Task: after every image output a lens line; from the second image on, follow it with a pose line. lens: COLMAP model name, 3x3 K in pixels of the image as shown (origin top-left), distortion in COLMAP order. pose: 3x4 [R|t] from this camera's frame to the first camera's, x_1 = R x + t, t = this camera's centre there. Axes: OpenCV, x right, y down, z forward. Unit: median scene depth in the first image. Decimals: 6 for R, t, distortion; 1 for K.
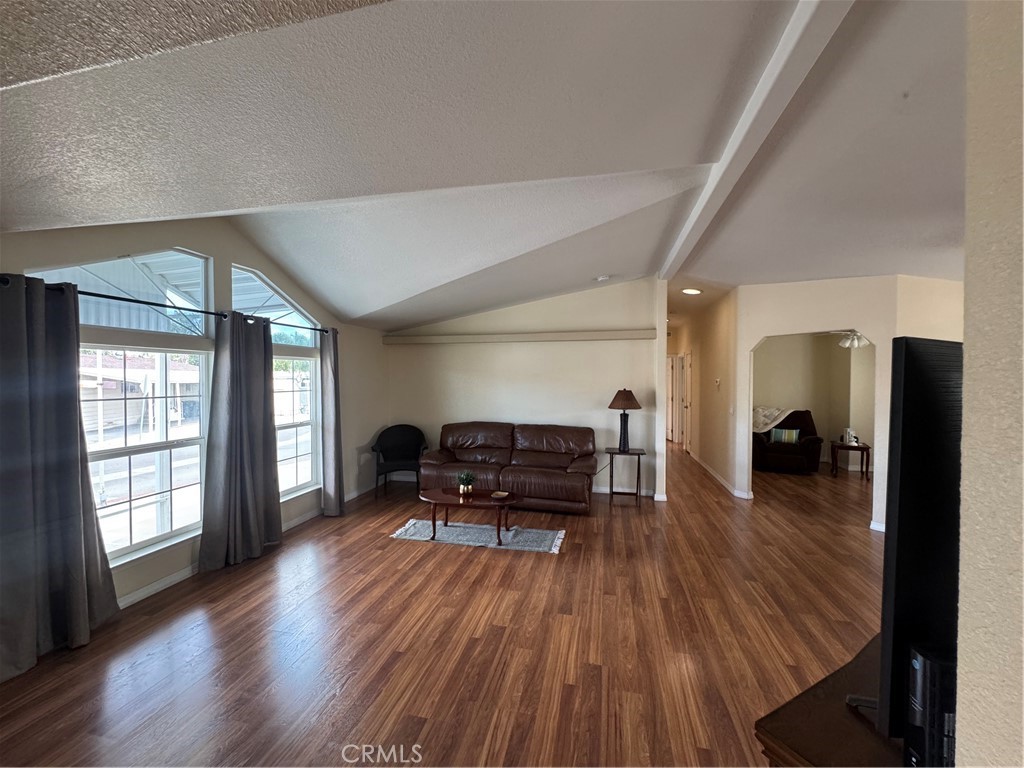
lens RADIAL K [[410.0, 0, 512.6], [0, 410.0, 384.8], [0, 0, 1]] dist [-0.003096, 0.000543]
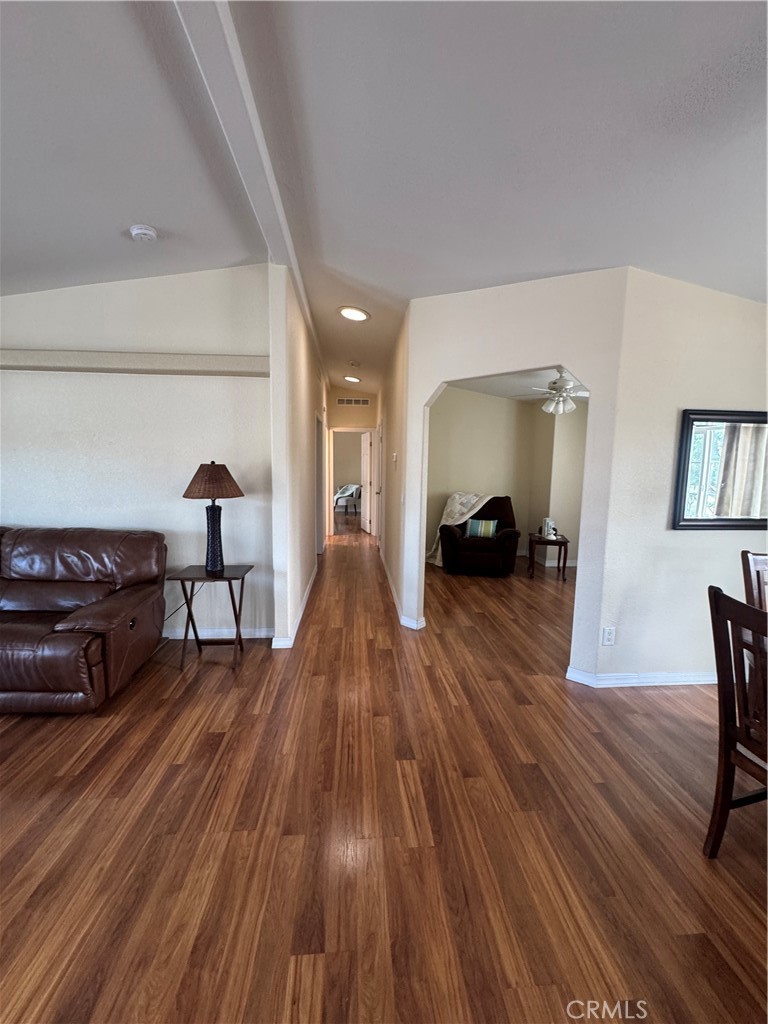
lens RADIAL K [[410.0, 0, 382.2], [0, 410.0, 507.8], [0, 0, 1]] dist [-0.003096, 0.000543]
pose [[0.956320, -0.015095, 0.291933, 0.324613], [-0.011573, 0.995928, 0.089406, 0.019544], [-0.292093, -0.088880, 0.952251, 0.389396]]
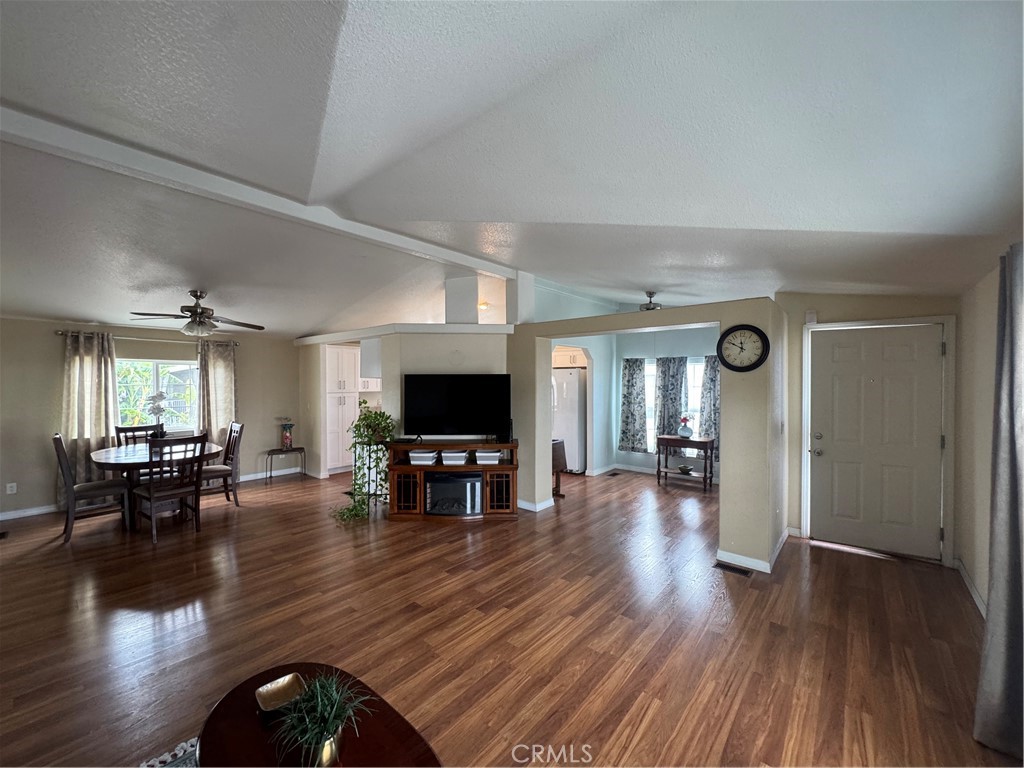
lens RADIAL K [[410.0, 0, 510.1], [0, 410.0, 385.4], [0, 0, 1]] dist [-0.003096, 0.000543]
pose [[-0.885750, -0.003619, 0.464149, -0.289827], [0.008054, 0.999699, 0.023165, -0.012339], [-0.464093, 0.024257, -0.885454, 0.922697]]
